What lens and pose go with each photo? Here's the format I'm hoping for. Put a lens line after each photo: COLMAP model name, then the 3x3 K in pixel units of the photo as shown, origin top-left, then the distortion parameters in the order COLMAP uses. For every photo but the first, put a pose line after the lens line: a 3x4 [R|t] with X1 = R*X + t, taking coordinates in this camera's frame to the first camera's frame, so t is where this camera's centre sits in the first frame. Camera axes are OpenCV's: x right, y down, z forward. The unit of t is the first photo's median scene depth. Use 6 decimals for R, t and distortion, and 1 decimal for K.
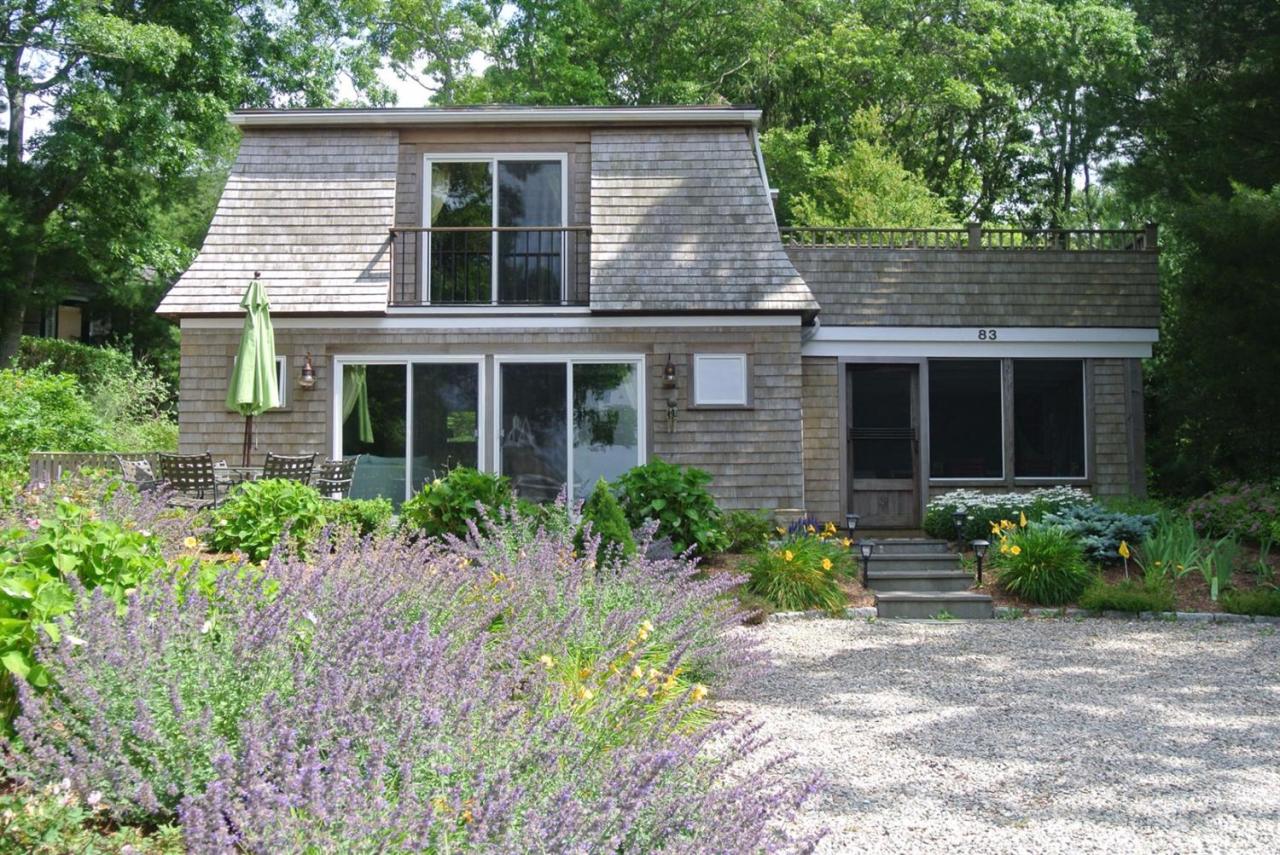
lens RADIAL K [[1665.6, 0, 640.0], [0, 1665.6, 427.5], [0, 0, 1]] dist [0.027003, 0.004605]
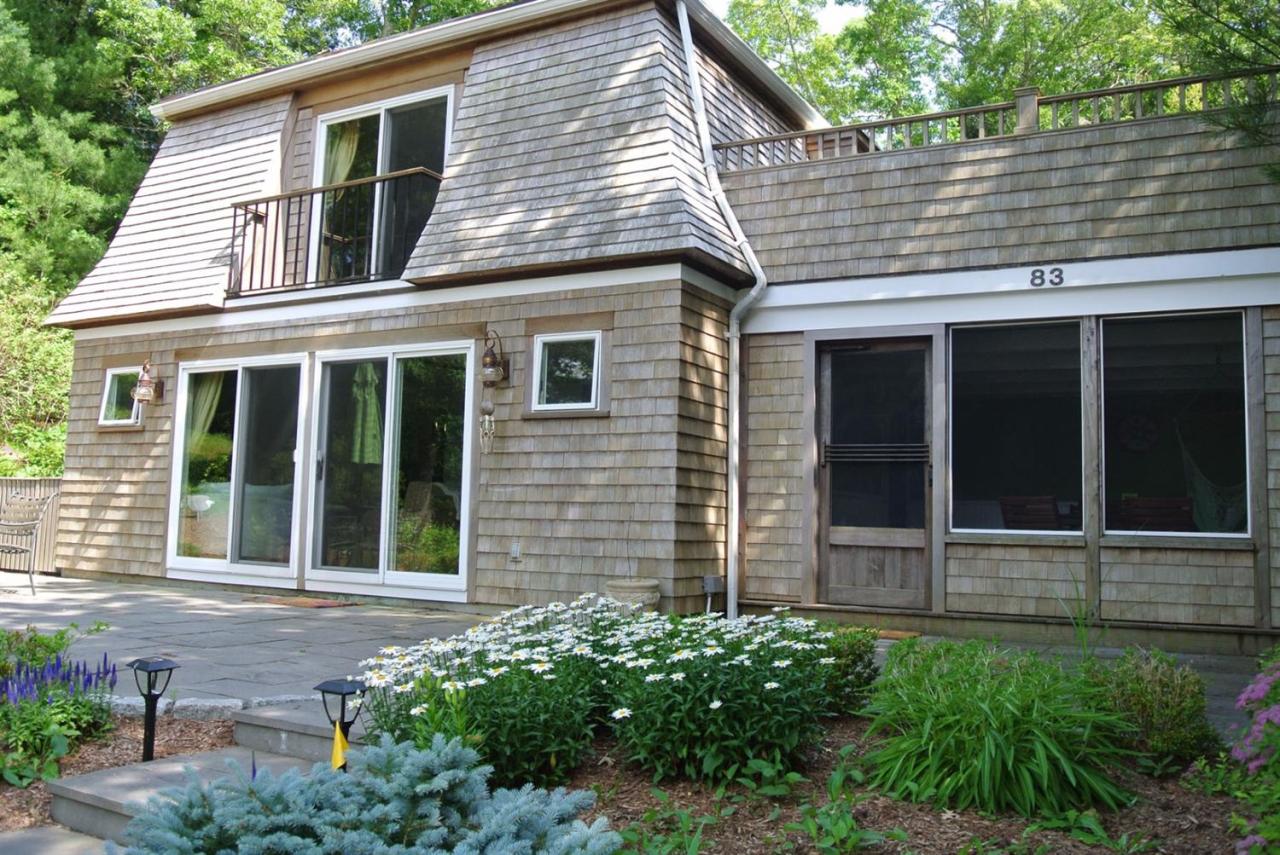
lens RADIAL K [[1096.1, 0, 640.0], [0, 1096.1, 427.5], [0, 0, 1]] dist [-0.067695, 0.003696]
pose [[0.865053, -0.016269, -0.501417, 0.274551], [0.007059, 0.999770, -0.020261, 0.001775], [0.501631, 0.013987, 0.864968, 0.618181]]
